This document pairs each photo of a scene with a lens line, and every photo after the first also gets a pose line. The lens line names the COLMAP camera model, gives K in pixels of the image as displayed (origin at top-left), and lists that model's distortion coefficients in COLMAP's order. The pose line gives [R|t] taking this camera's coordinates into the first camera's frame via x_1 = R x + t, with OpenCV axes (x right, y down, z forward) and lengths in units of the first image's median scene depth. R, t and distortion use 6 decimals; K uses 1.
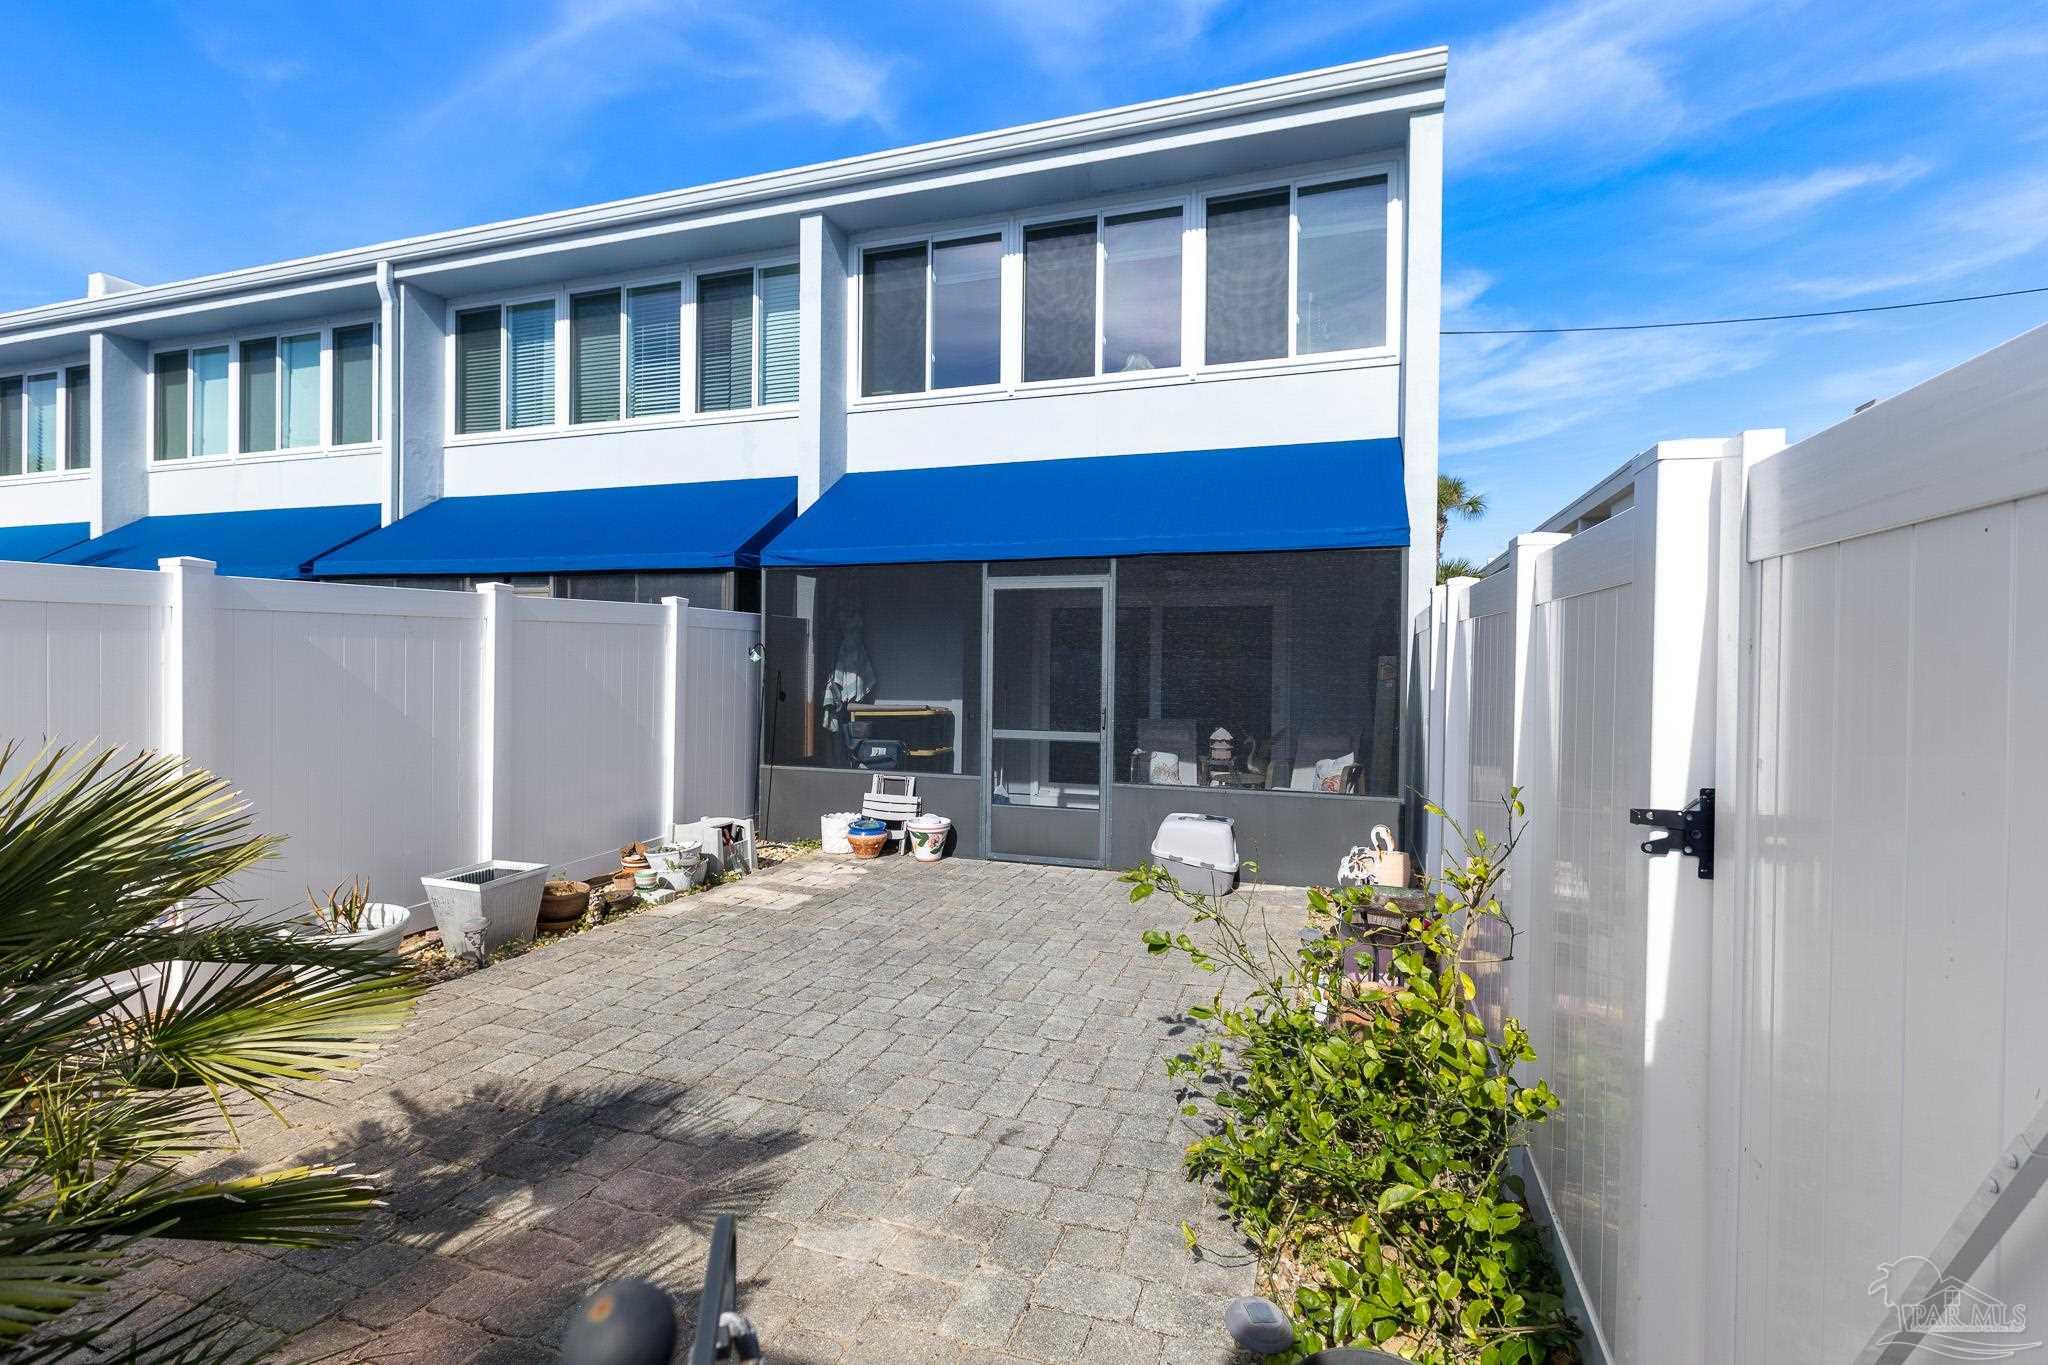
lens RADIAL K [[916.7, 0, 1031.2], [0, 916.7, 681.5], [0, 0, 1]] dist [0.002673, -0.000374]
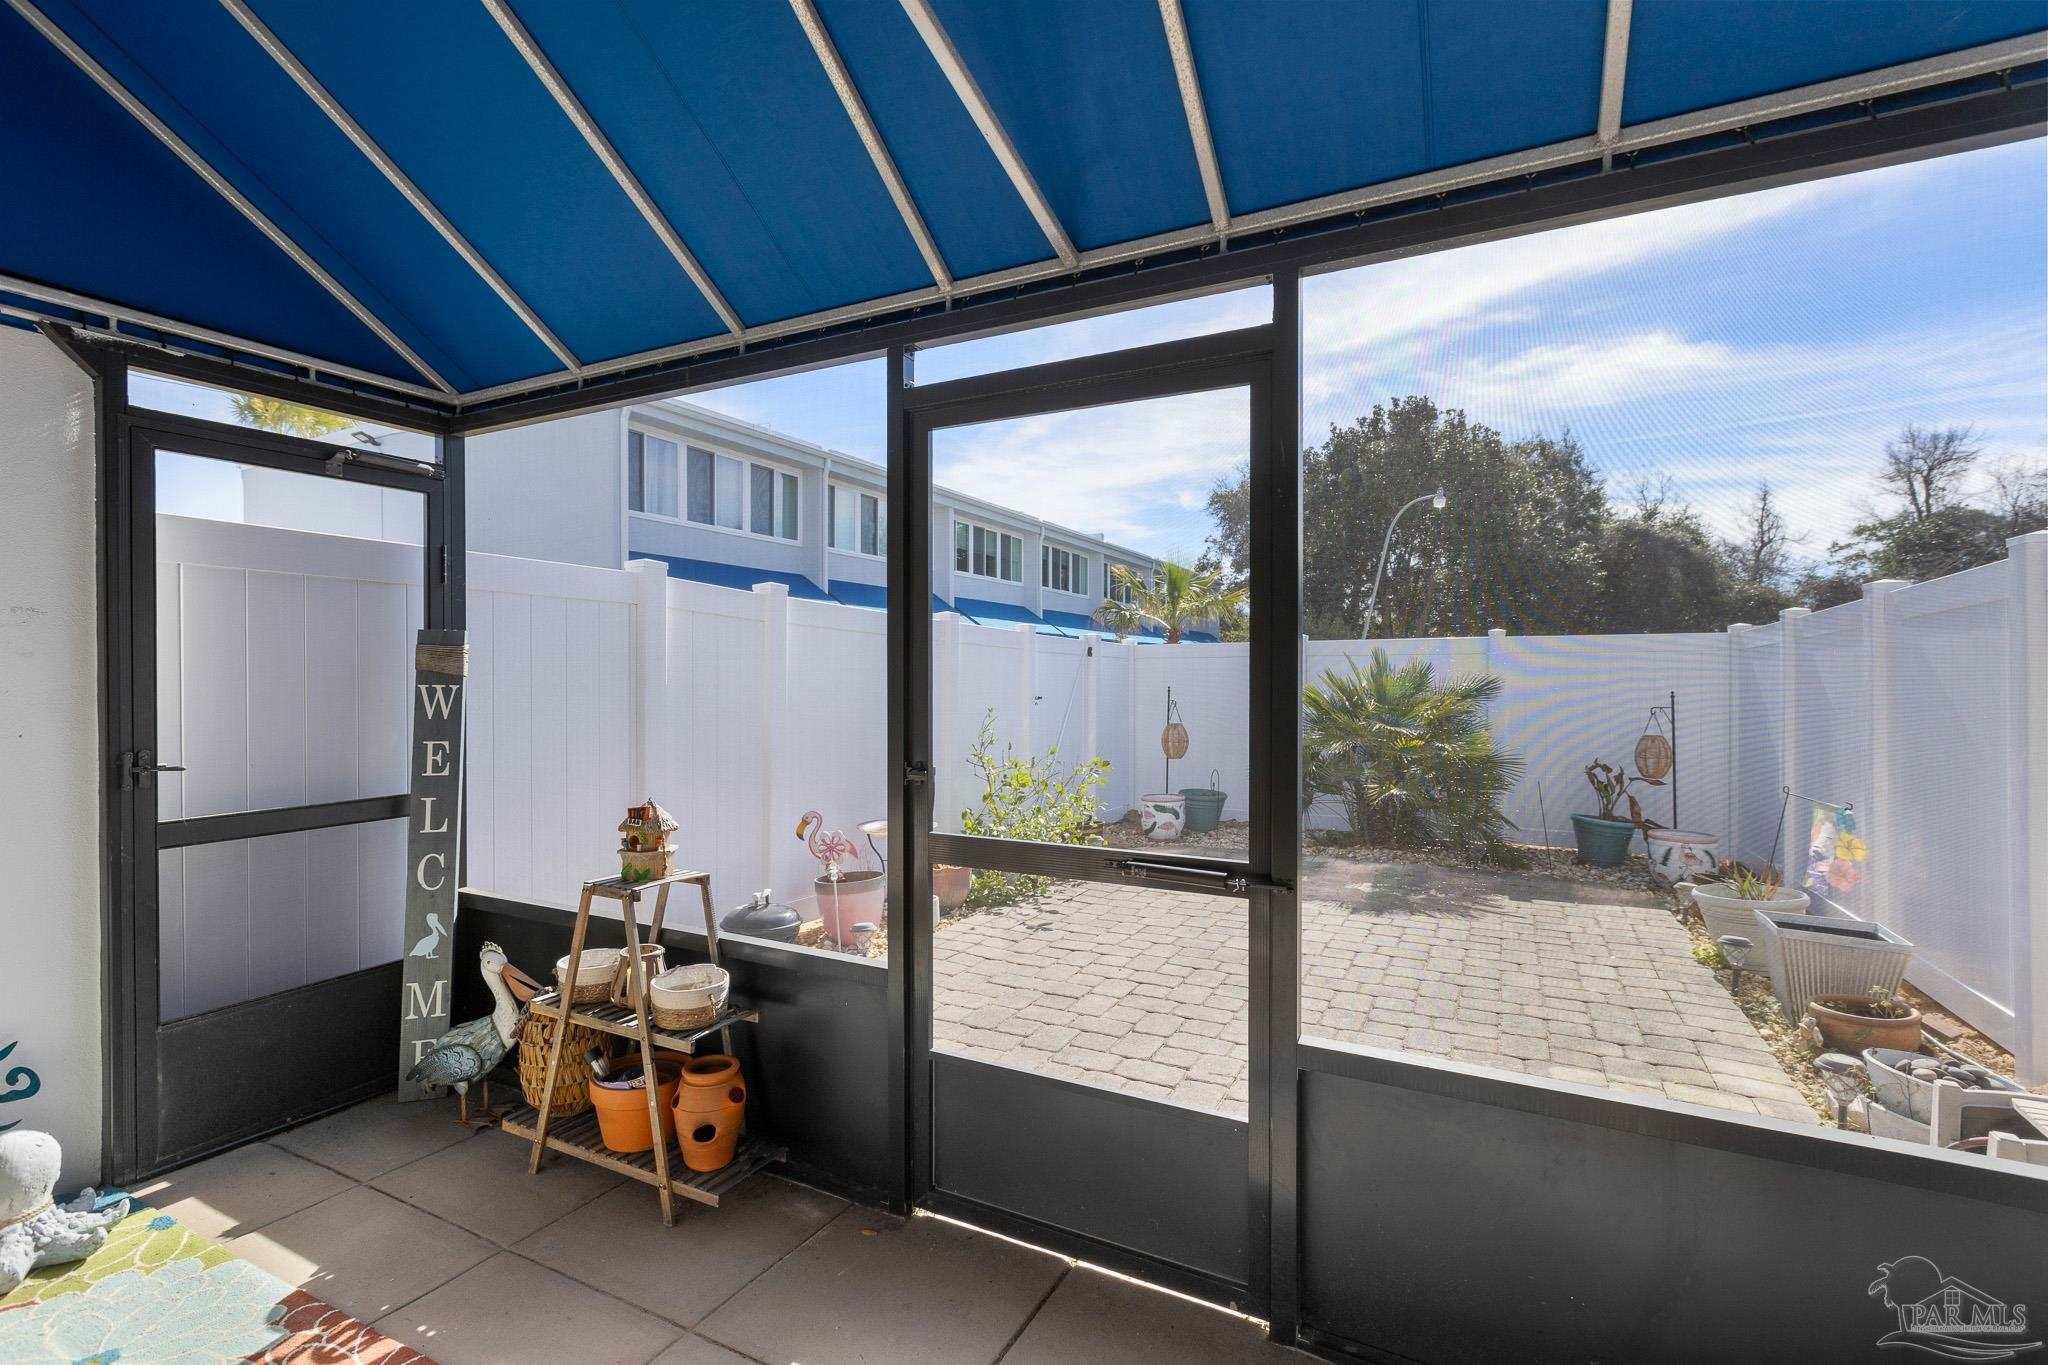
lens RADIAL K [[916.2, 0, 1026.6], [0, 916.2, 677.6], [0, 0, 1]] dist [0.000239, -0.000020]
pose [[-0.987642, -0.012367, 0.156241, -0.036280], [-0.010647, 0.999873, 0.011836, -0.015628], [-0.156367, 0.010027, -0.987648, 2.921385]]
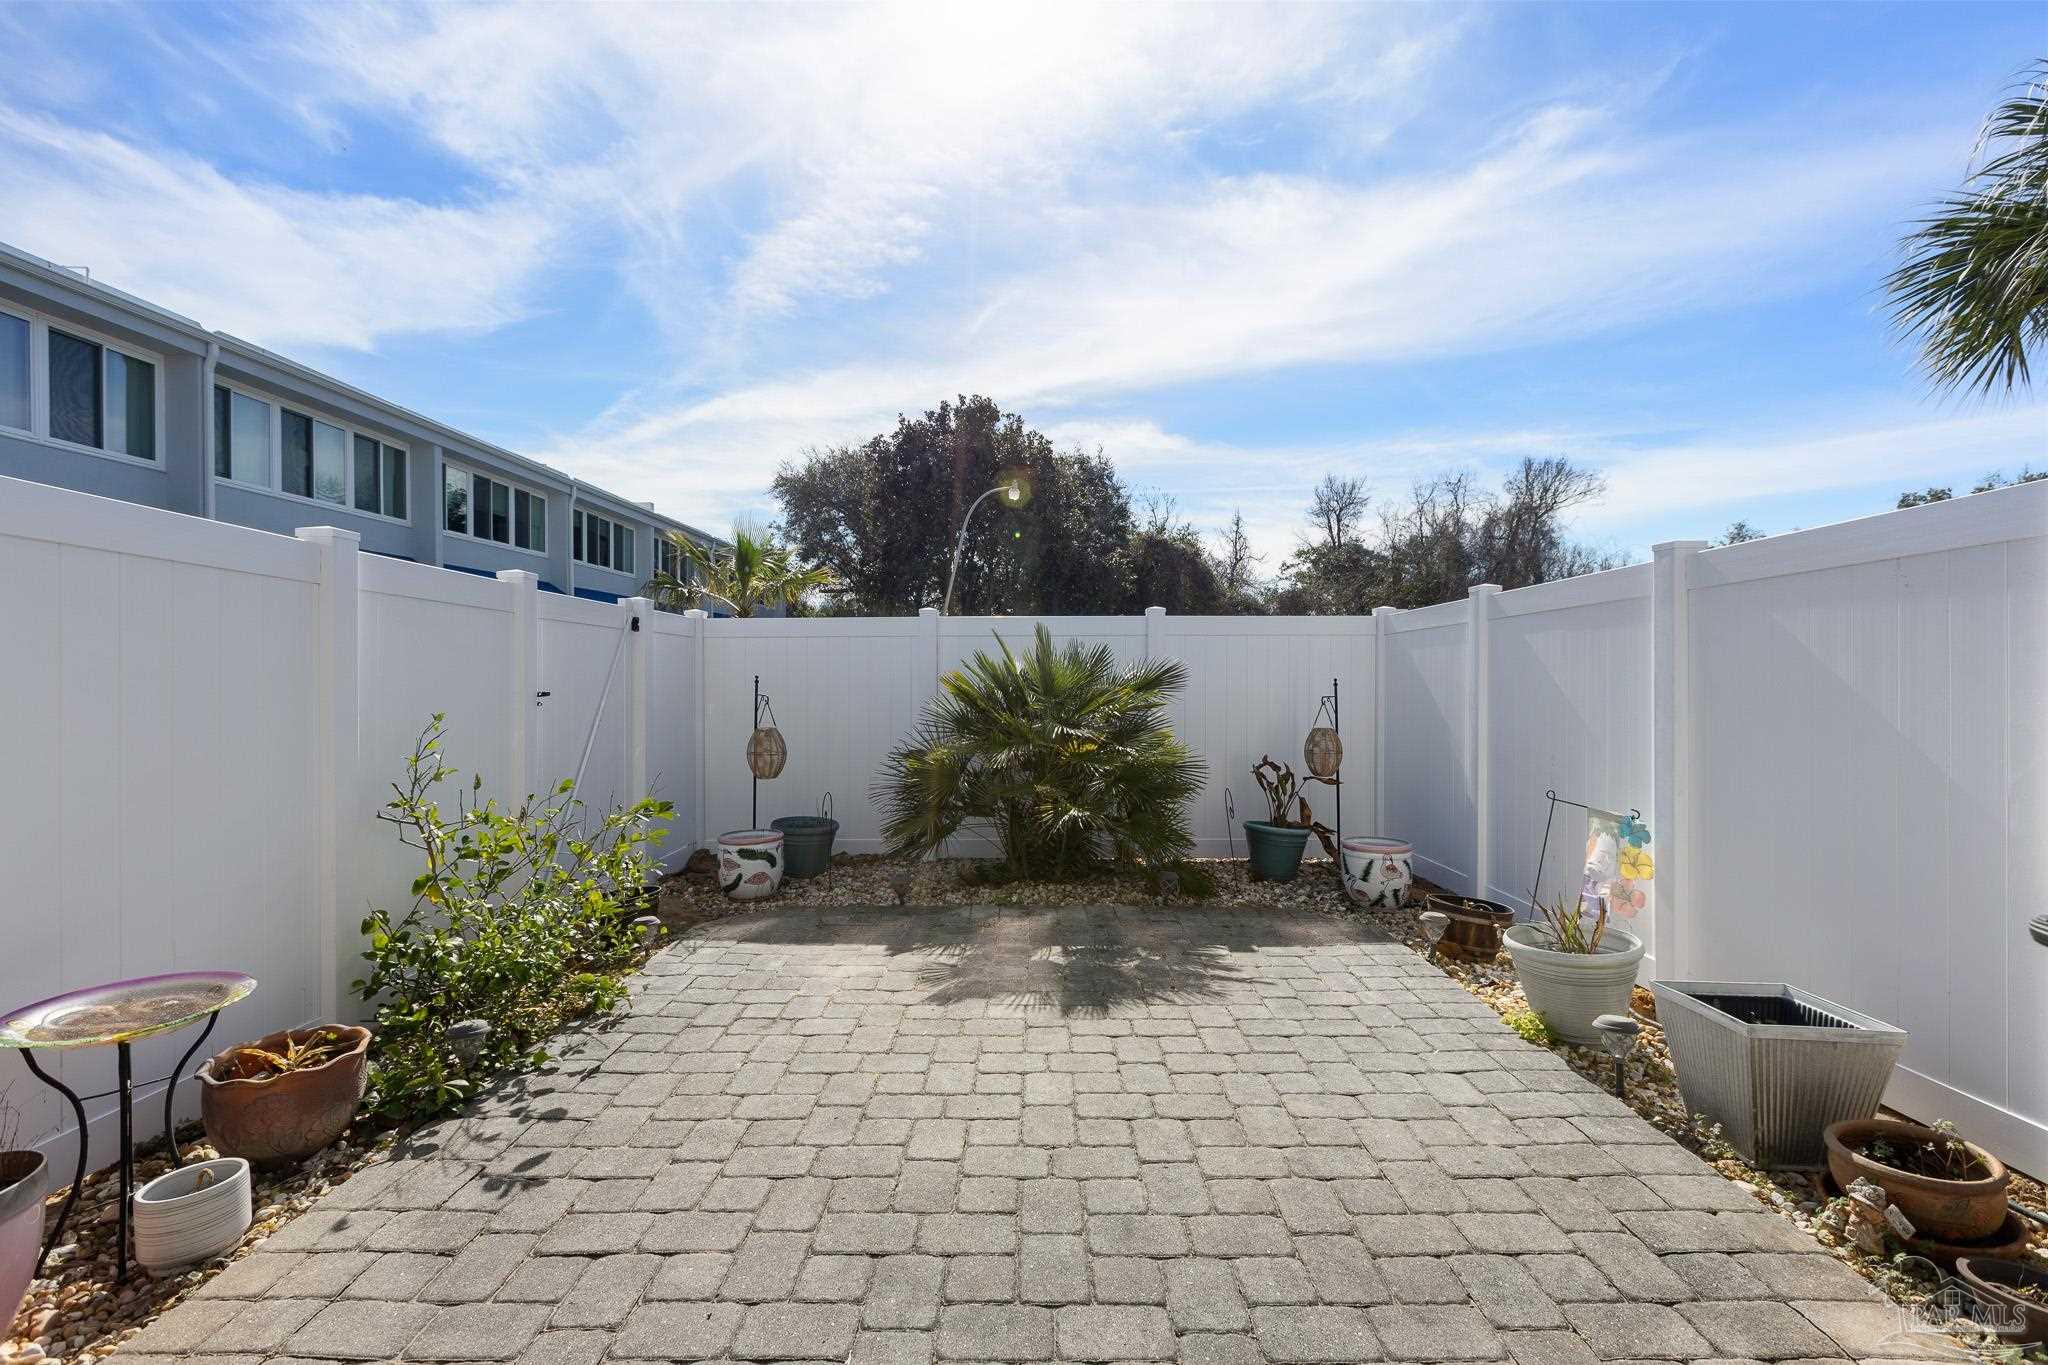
lens RADIAL K [[916.7, 0, 1031.2], [0, 916.7, 681.5], [0, 0, 1]] dist [0.002673, -0.000374]
pose [[-0.949930, -0.008327, -0.312352, 0.028055], [-0.014290, 0.999757, 0.016805, 0.010356], [0.312136, 0.020427, -0.949818, 2.144696]]
